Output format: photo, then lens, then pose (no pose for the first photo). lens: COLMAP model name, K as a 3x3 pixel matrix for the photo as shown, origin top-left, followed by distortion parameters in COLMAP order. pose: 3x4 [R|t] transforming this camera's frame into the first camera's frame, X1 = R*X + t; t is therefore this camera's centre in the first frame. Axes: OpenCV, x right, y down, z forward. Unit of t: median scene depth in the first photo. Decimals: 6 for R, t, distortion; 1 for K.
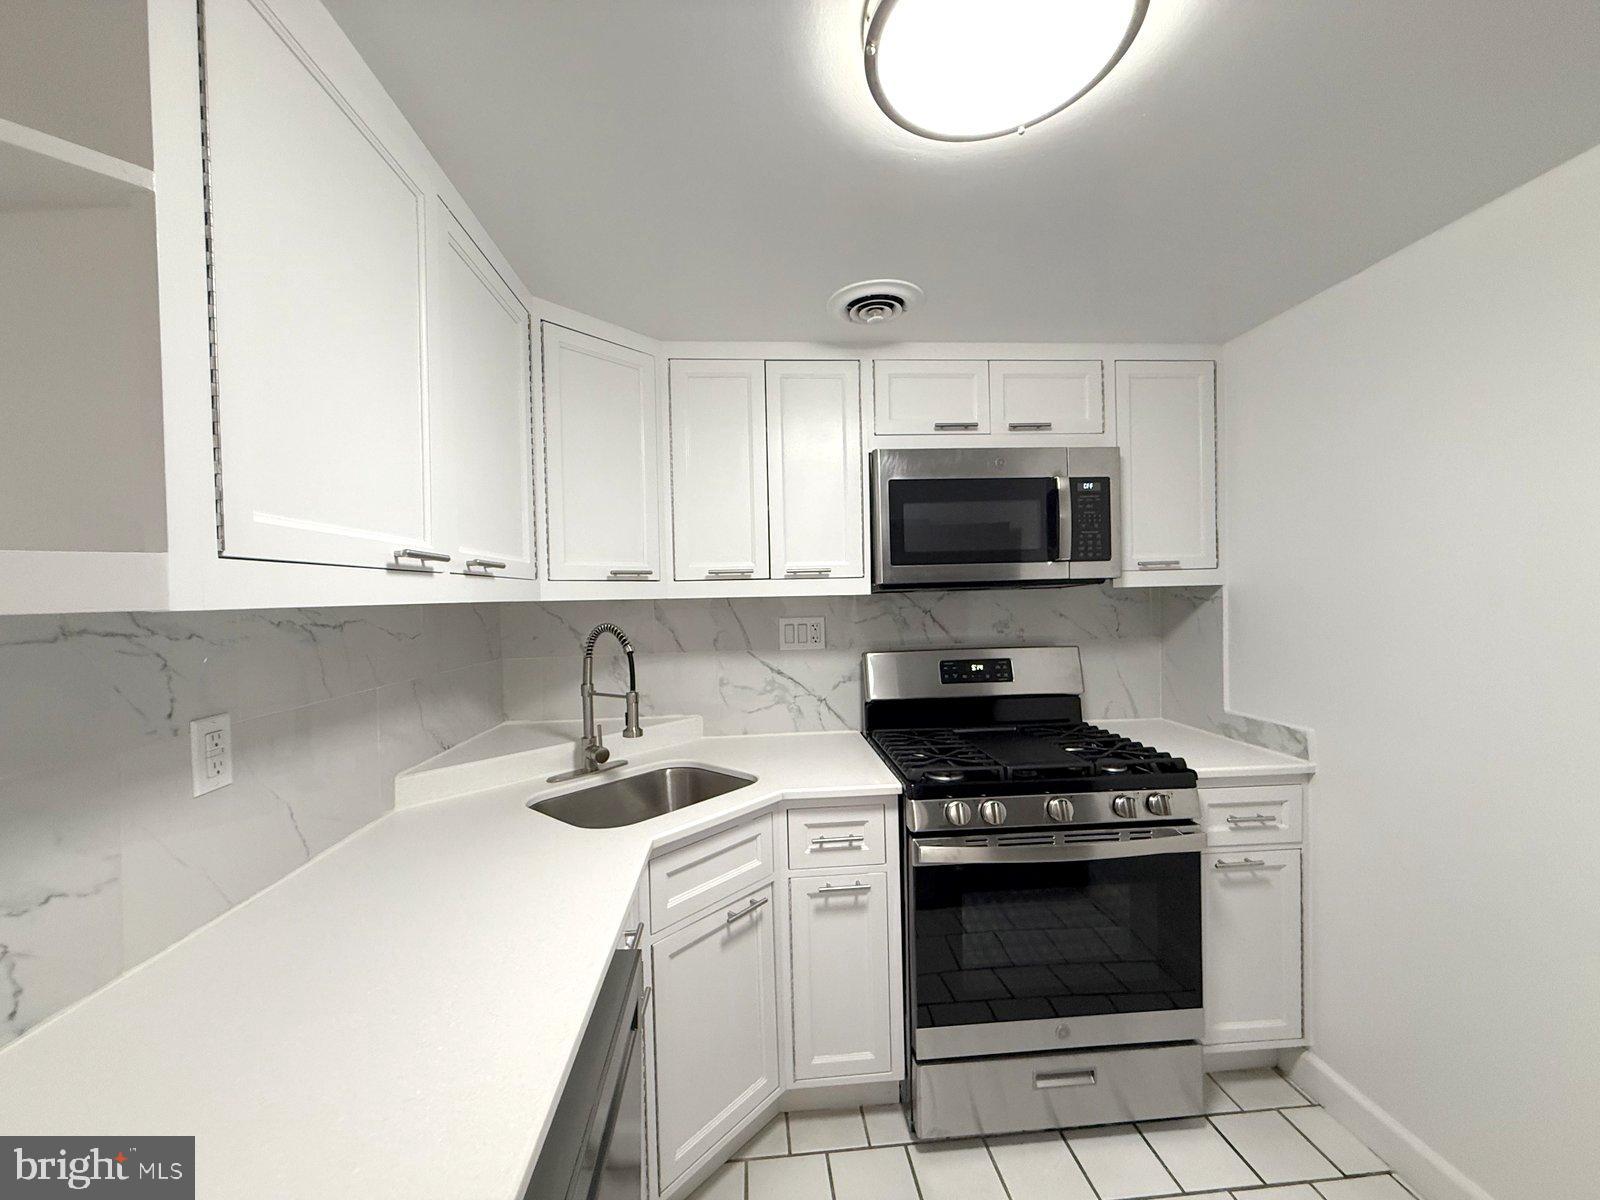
lens RADIAL K [[633.5, 0, 800.7], [0, 633.5, 602.3], [0, 0, 1]] dist [-0.003531, -0.000552]
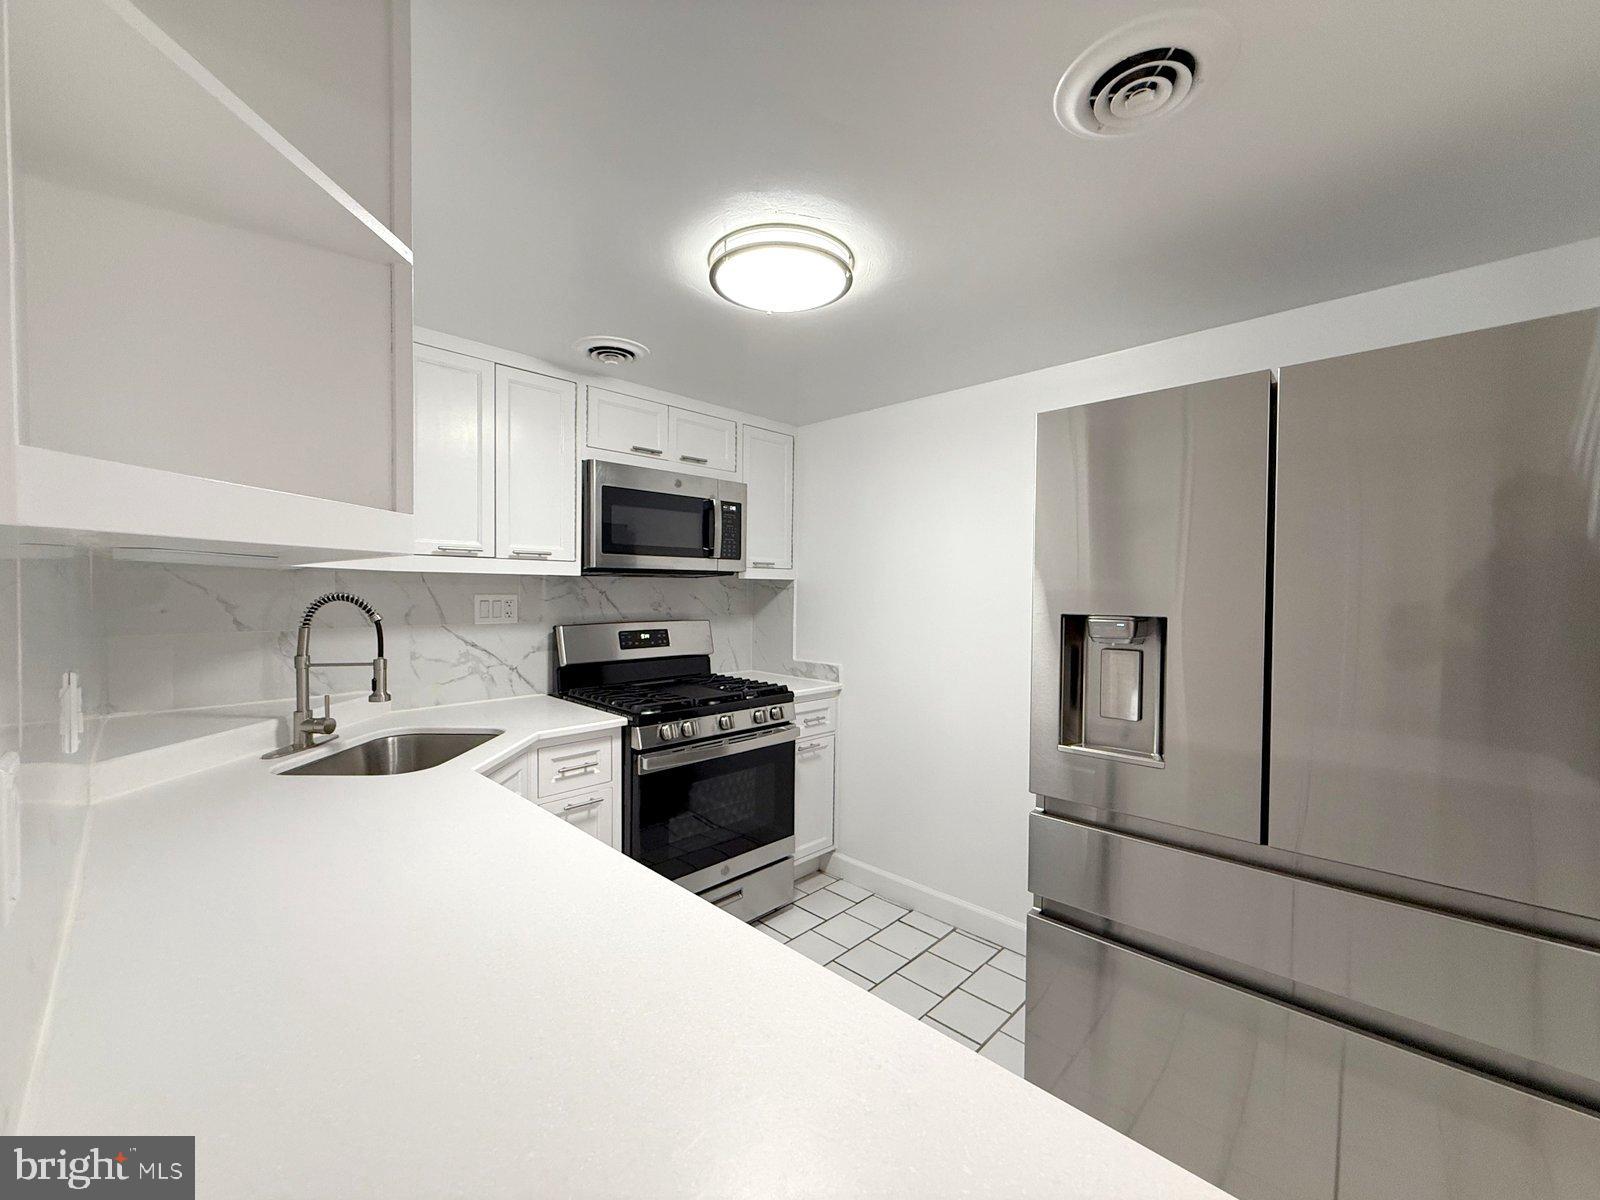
lens RADIAL K [[633.5, 0, 800.7], [0, 633.5, 602.3], [0, 0, 1]] dist [-0.003531, -0.000552]
pose [[0.748991, 0.016429, 0.662376, -0.392569], [-0.021559, 0.999767, -0.000419, 0.031394], [-0.662229, -0.013966, 0.749171, -0.207520]]
